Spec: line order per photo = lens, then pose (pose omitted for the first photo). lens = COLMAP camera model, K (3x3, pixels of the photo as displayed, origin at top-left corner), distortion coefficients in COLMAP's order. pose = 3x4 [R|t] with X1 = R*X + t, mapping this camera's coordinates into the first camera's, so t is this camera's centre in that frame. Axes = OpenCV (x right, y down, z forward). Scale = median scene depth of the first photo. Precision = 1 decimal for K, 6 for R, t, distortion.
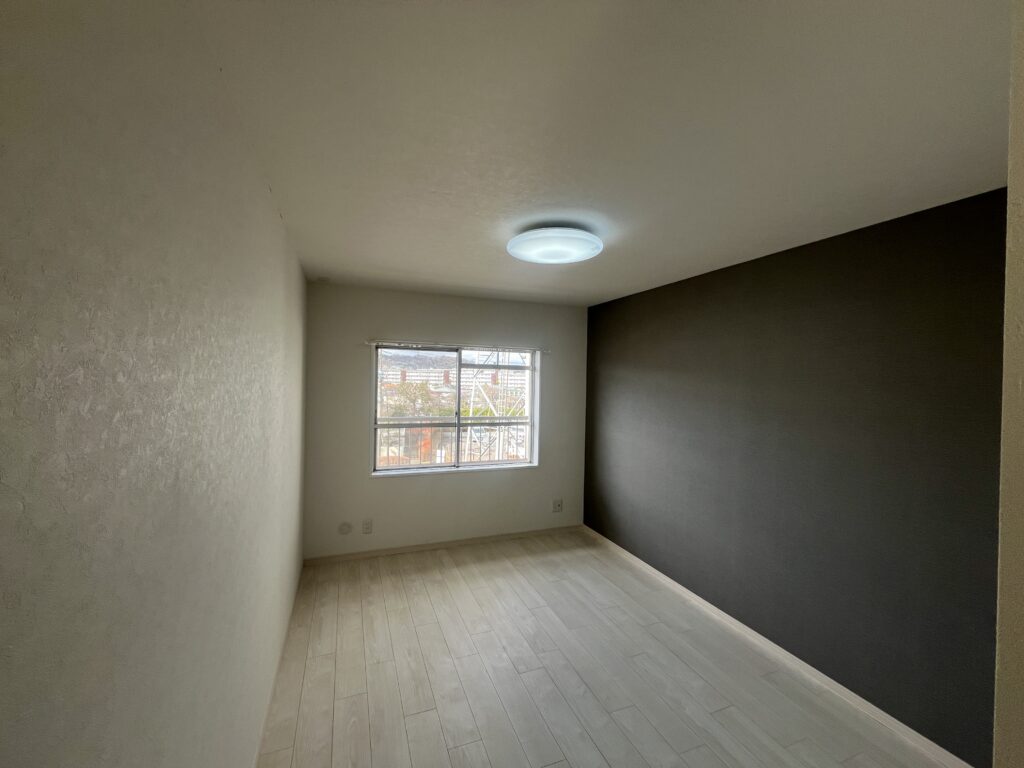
lens RADIAL K [[418.8, 0, 511.2], [0, 418.8, 384.2], [0, 0, 1]] dist [-0.001207, 0.000024]
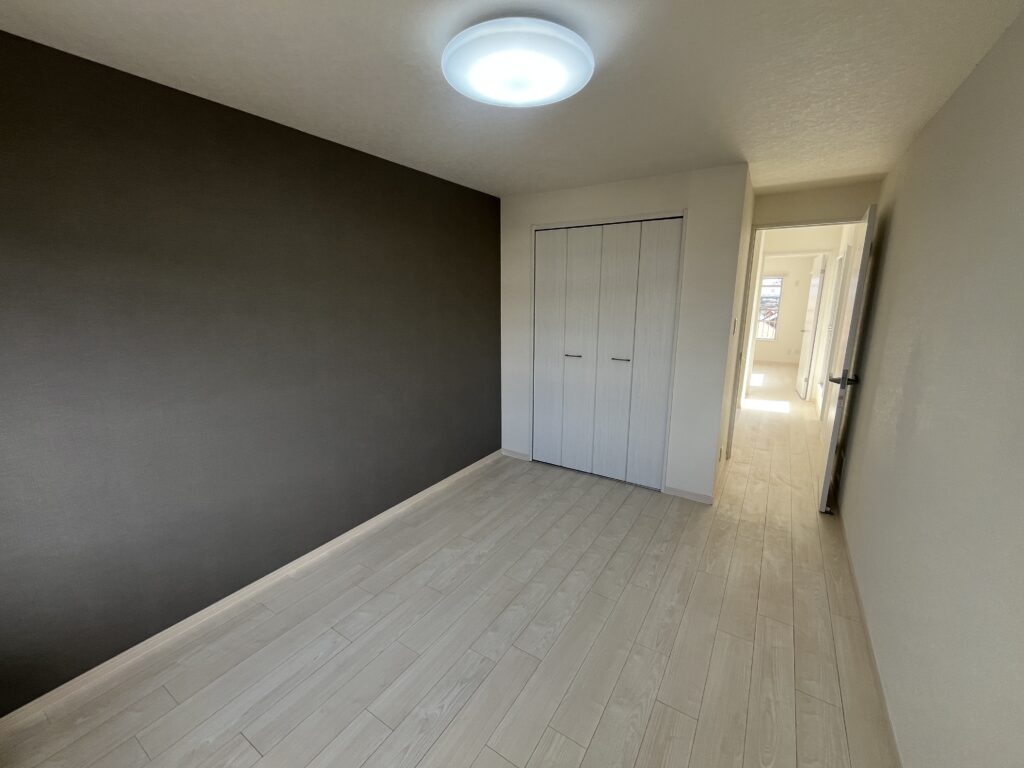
lens RADIAL K [[418.8, 0, 510.8], [0, 418.8, 386.4], [0, 0, 1]] dist [-0.001207, 0.000024]
pose [[-0.583016, -0.195107, 0.788686, -0.404250], [-0.001330, 0.970965, 0.239217, -0.007908], [-0.812459, 0.138419, -0.566348, 1.209668]]
